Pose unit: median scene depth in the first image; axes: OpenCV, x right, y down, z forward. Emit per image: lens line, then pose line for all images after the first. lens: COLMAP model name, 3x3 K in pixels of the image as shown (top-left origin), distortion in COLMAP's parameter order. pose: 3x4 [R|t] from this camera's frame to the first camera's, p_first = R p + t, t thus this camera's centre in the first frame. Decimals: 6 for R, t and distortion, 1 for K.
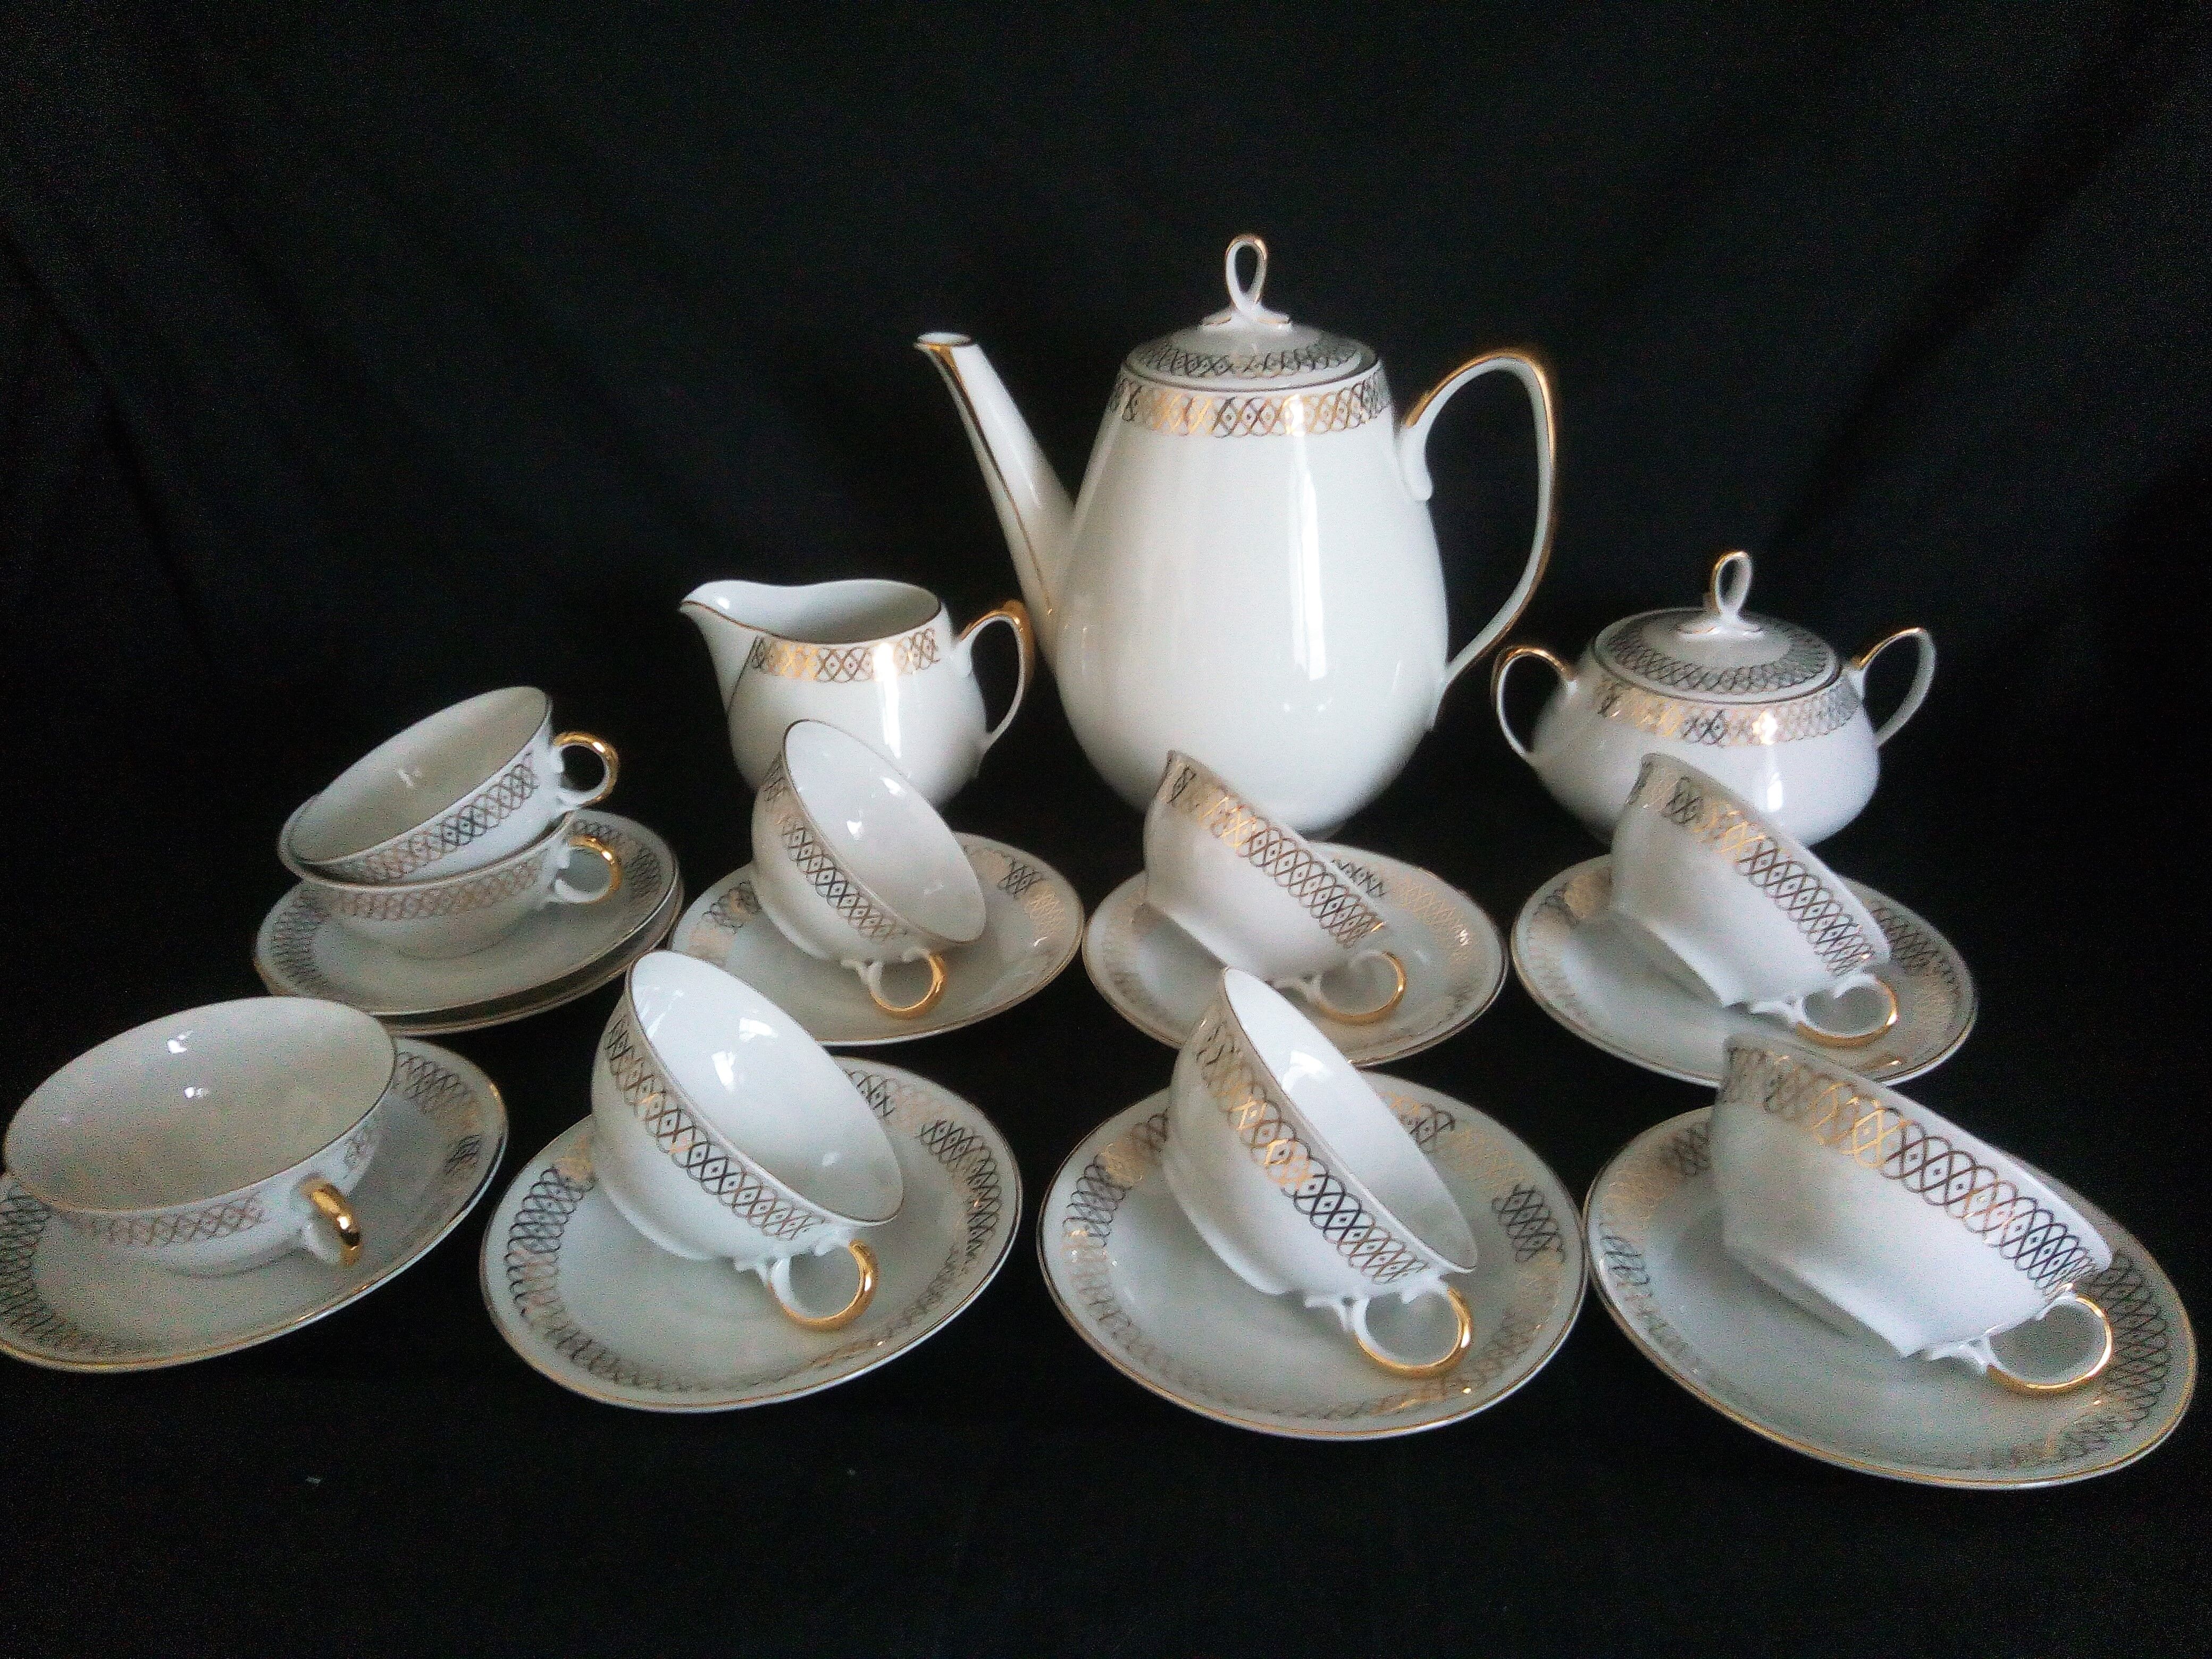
lens RADIAL K [[1735.6, 0, 1106.0], [0, 1735.6, 829.5], [0, 0, 1]] dist [0.008467, -0.020822]
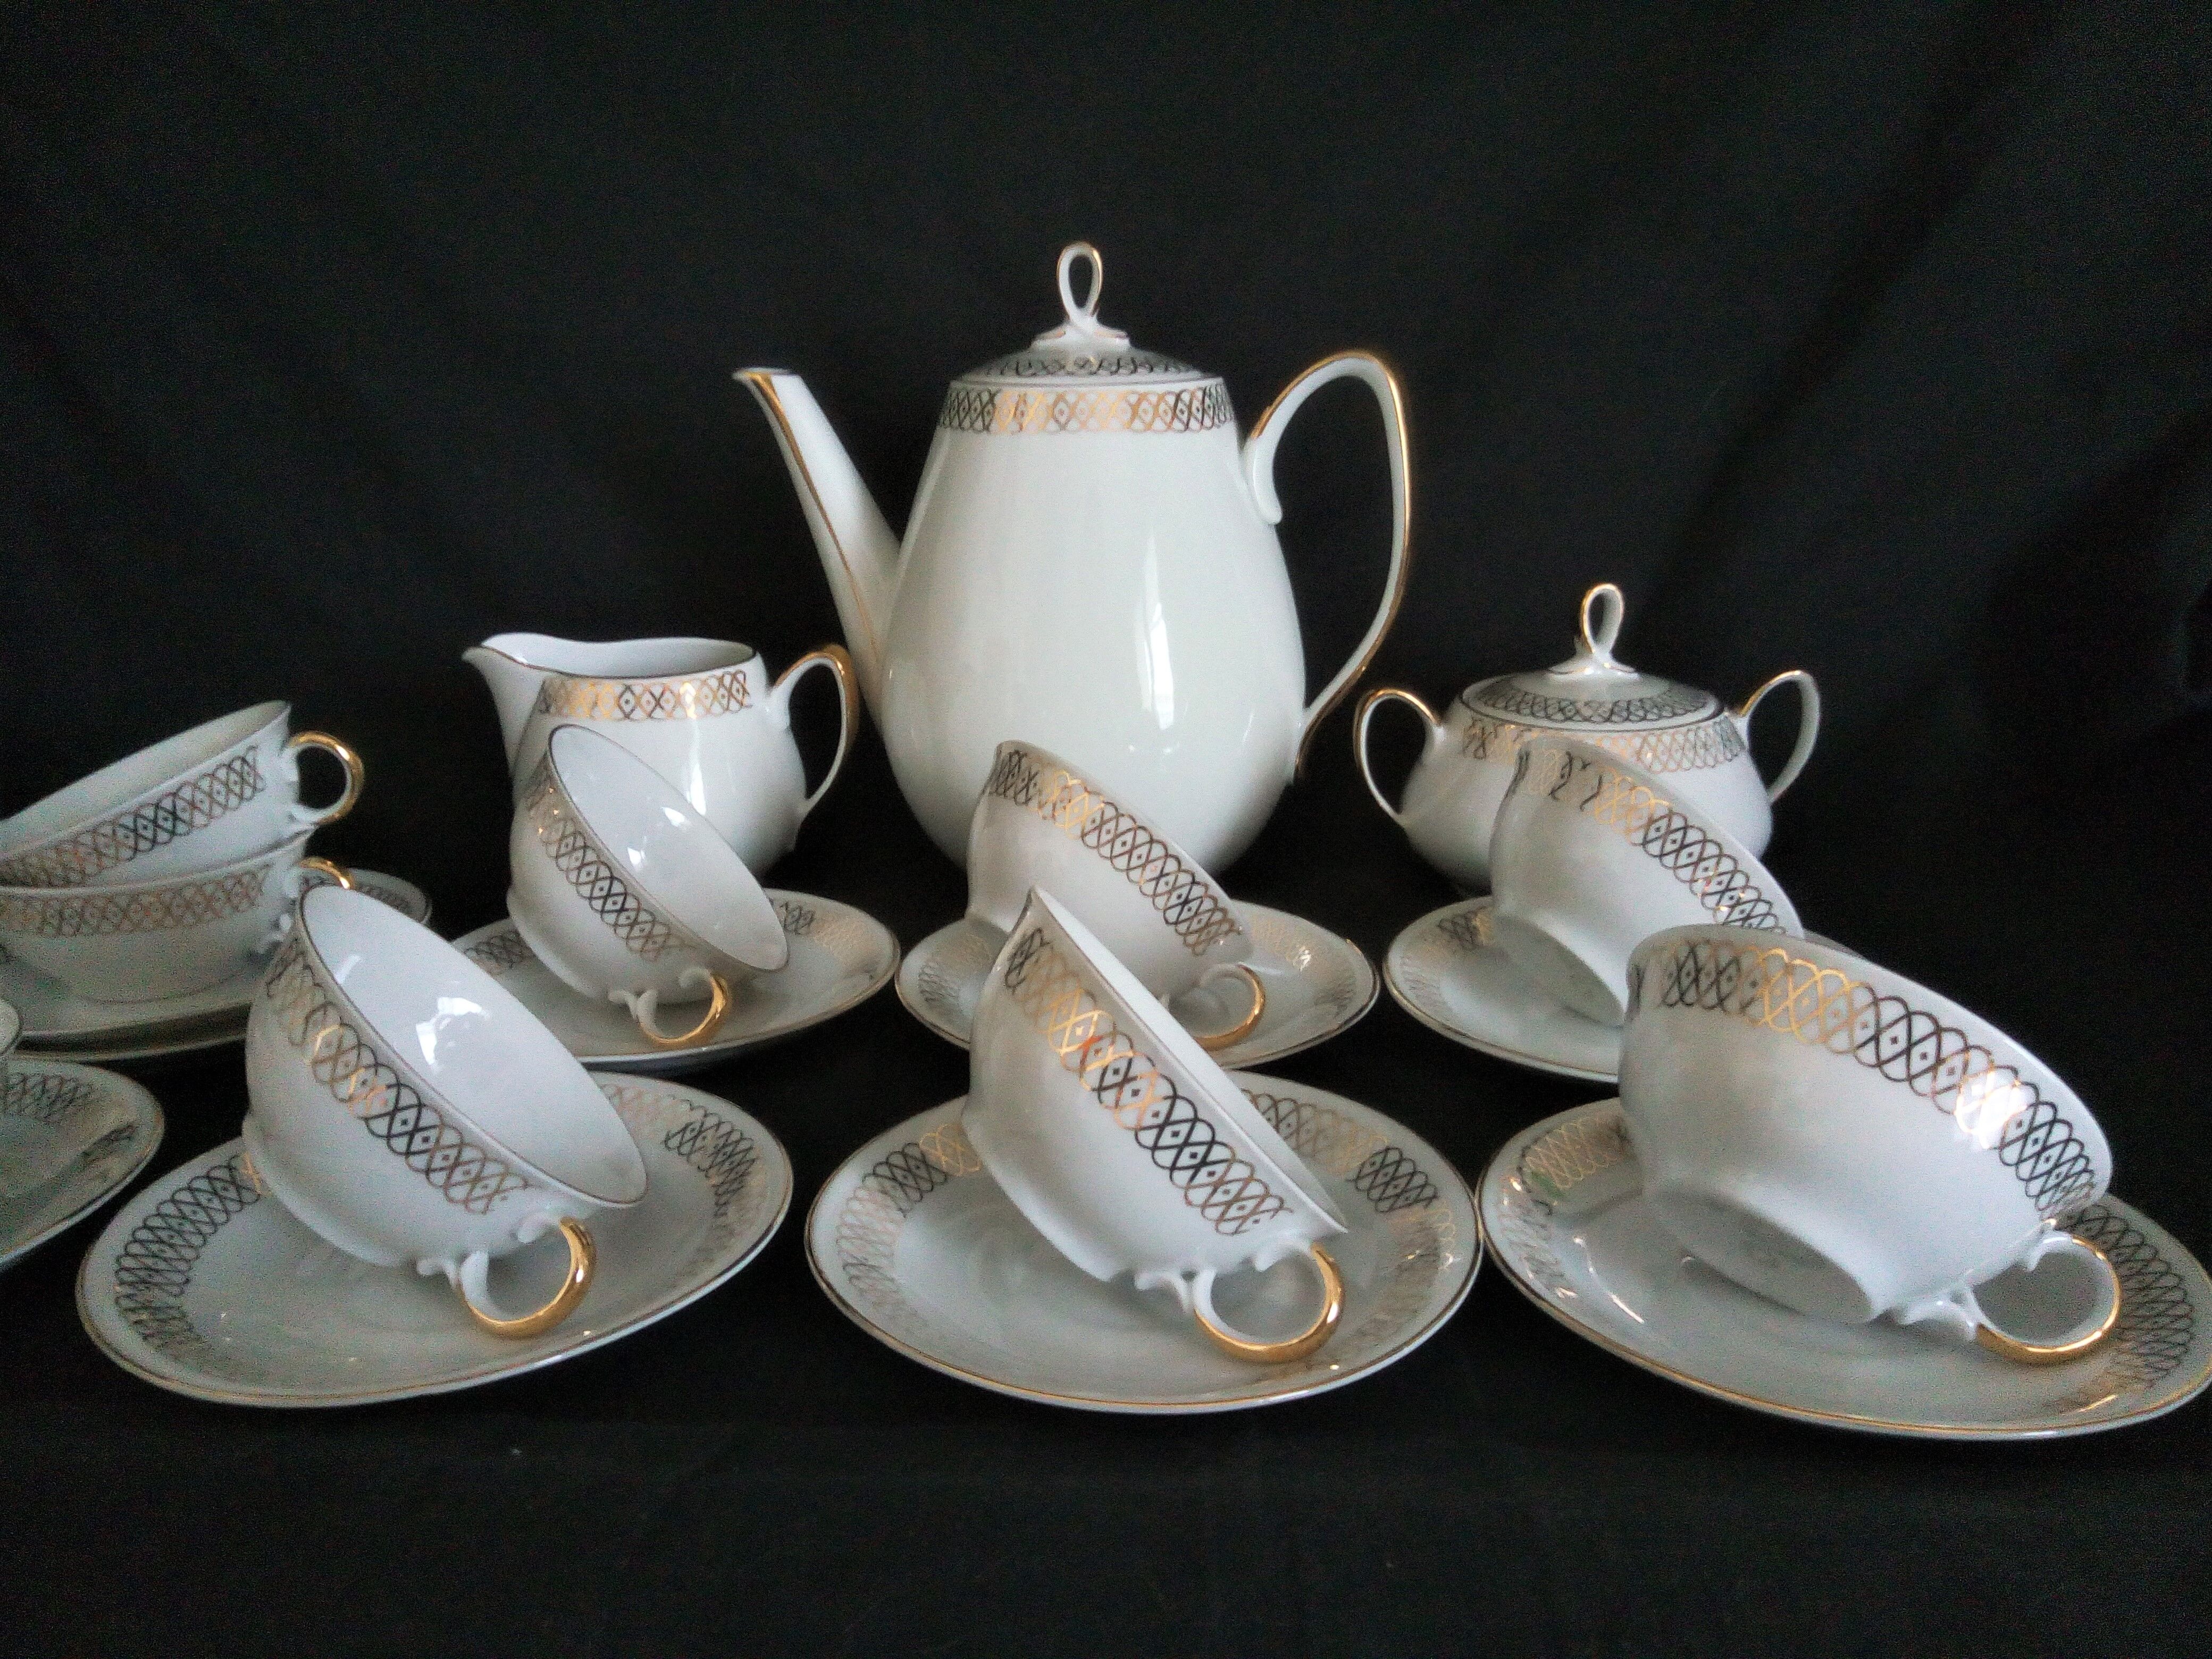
lens RADIAL K [[1728.5, 0, 1106.0], [0, 1728.5, 829.5], [0, 0, 1]] dist [-0.000792, -0.007779]
pose [[0.998103, 0.002863, 0.061499, 0.038102], [0.009803, 0.978784, -0.204661, 0.171086], [-0.060781, 0.204875, 0.976899, 0.136272]]
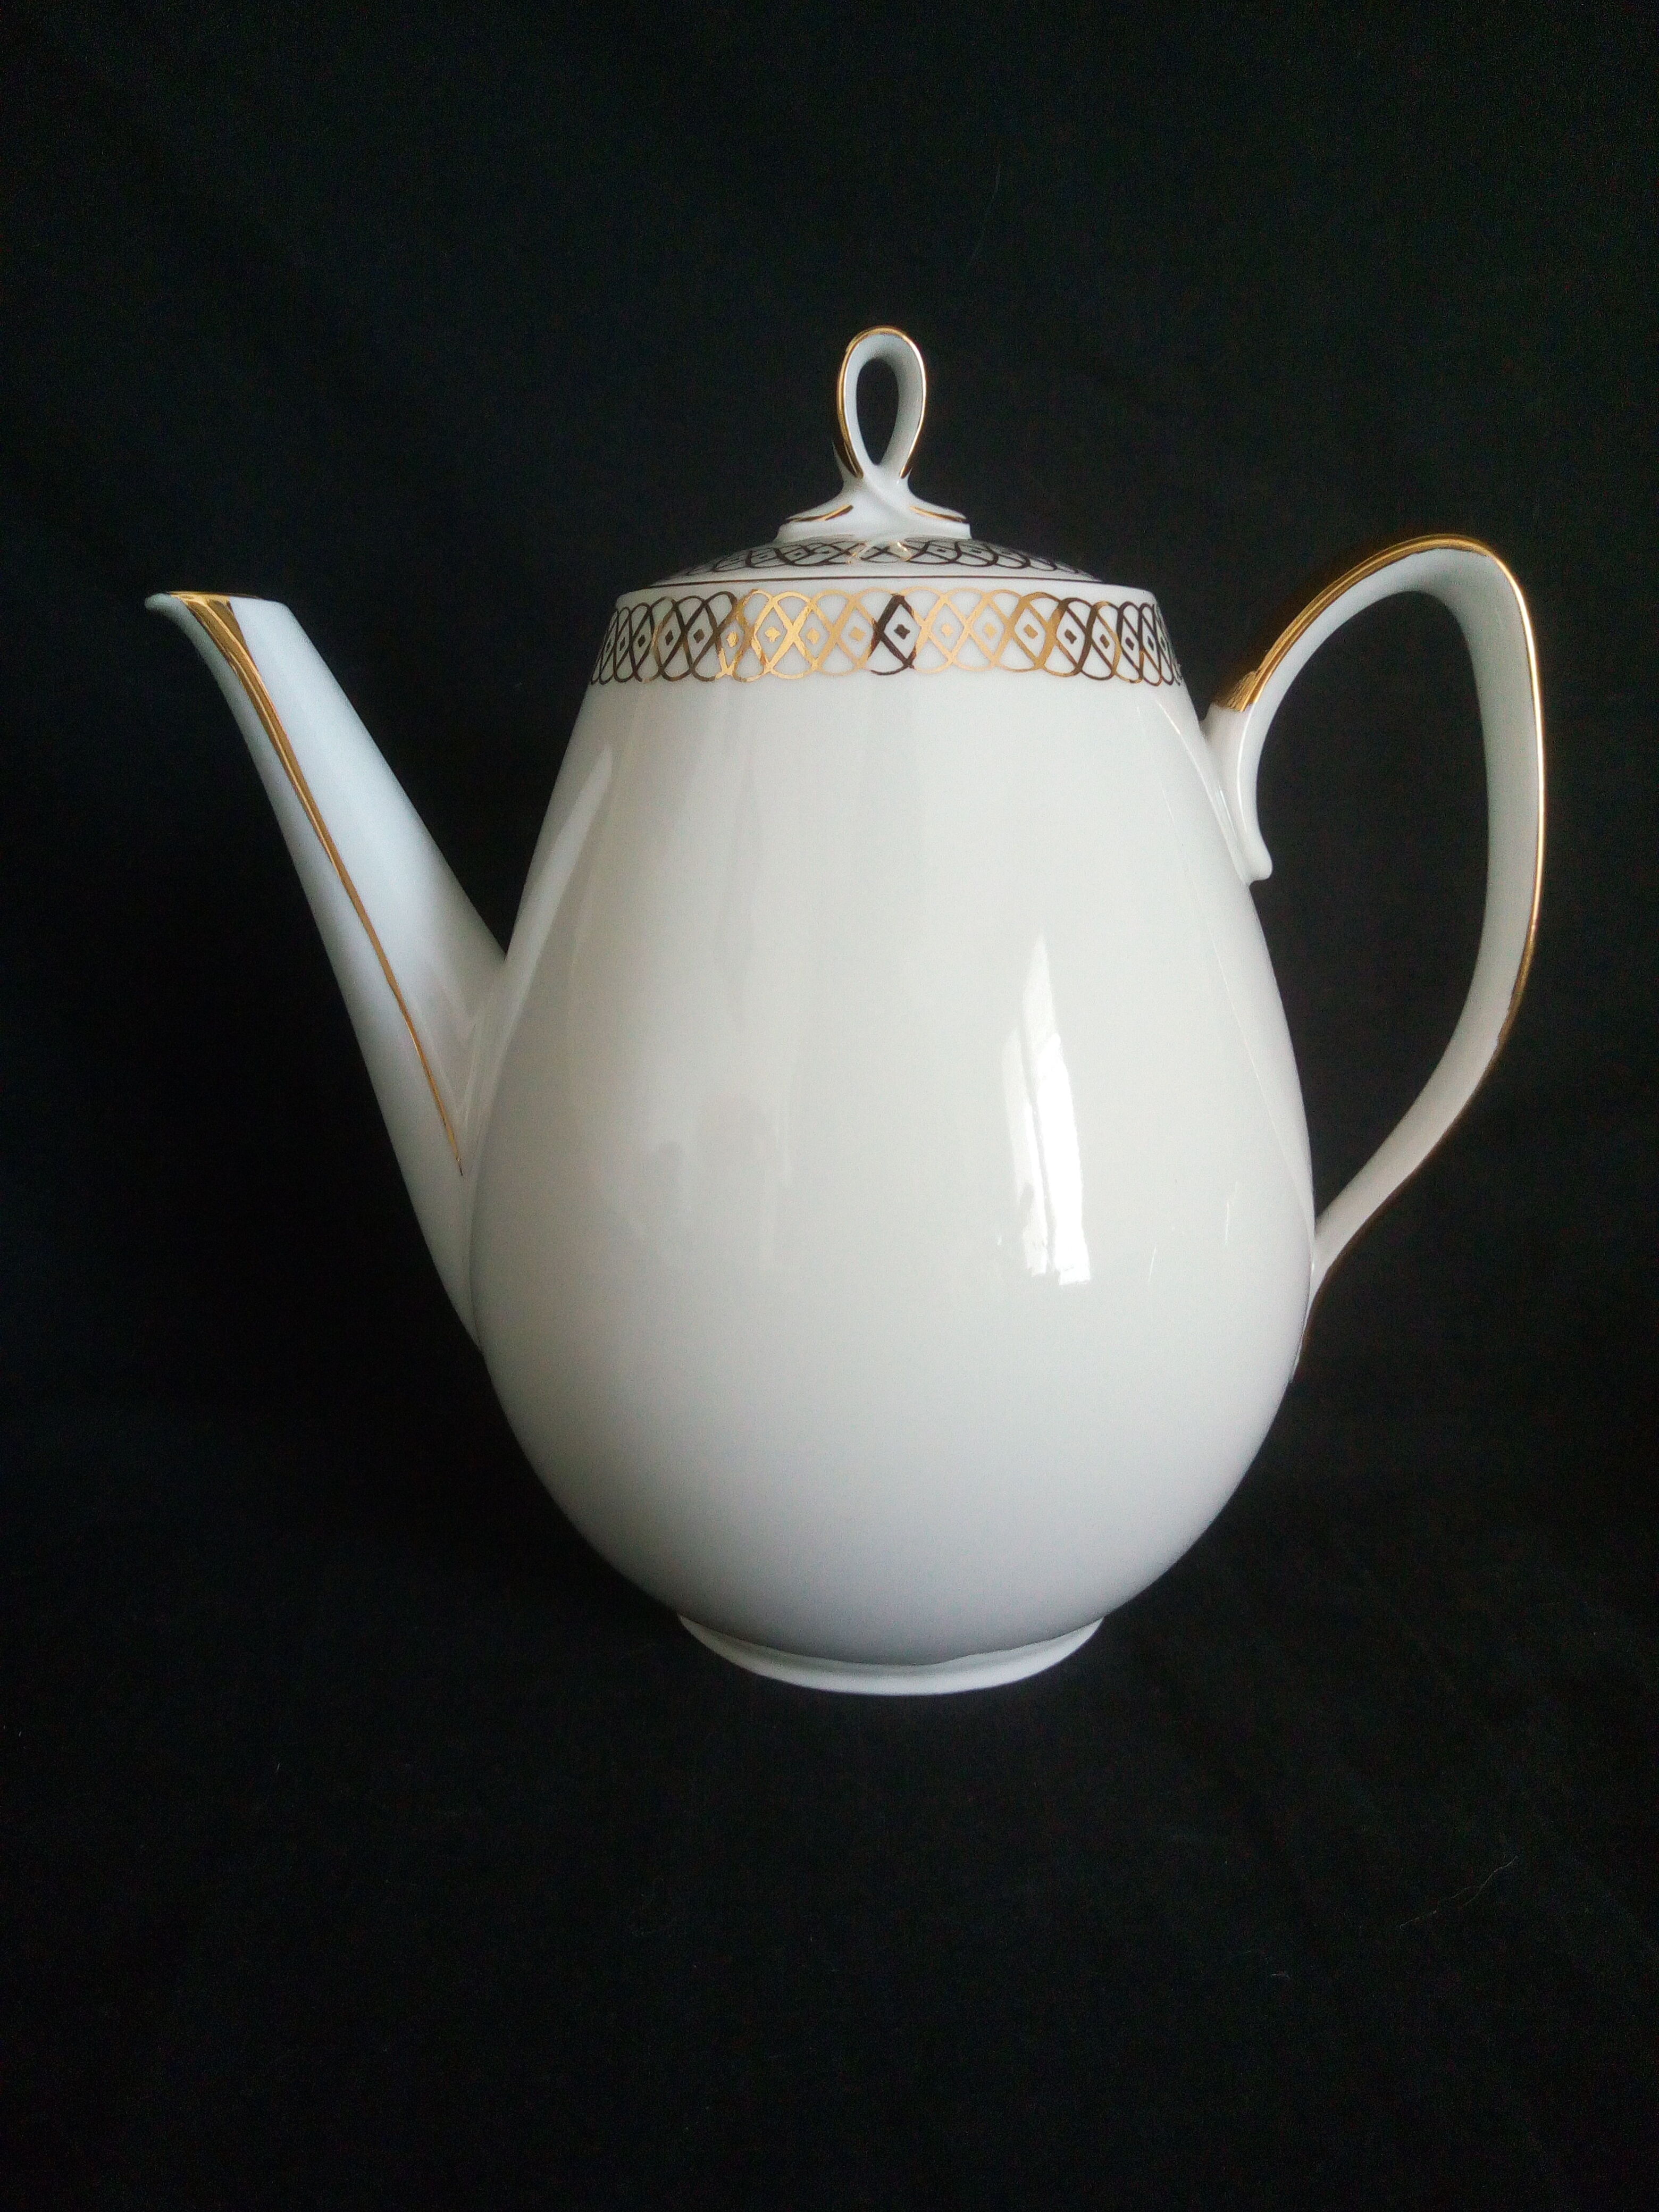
lens RADIAL K [[1728.5, 0, 829.5], [0, 1728.5, 1106.0], [0, 0, 1]] dist [-0.000792, -0.007779]
pose [[0.969917, -0.020139, 0.242603, -0.053088], [0.094603, 0.949425, -0.299404, 0.001936], [-0.224303, 0.313348, 0.922768, 0.639222]]
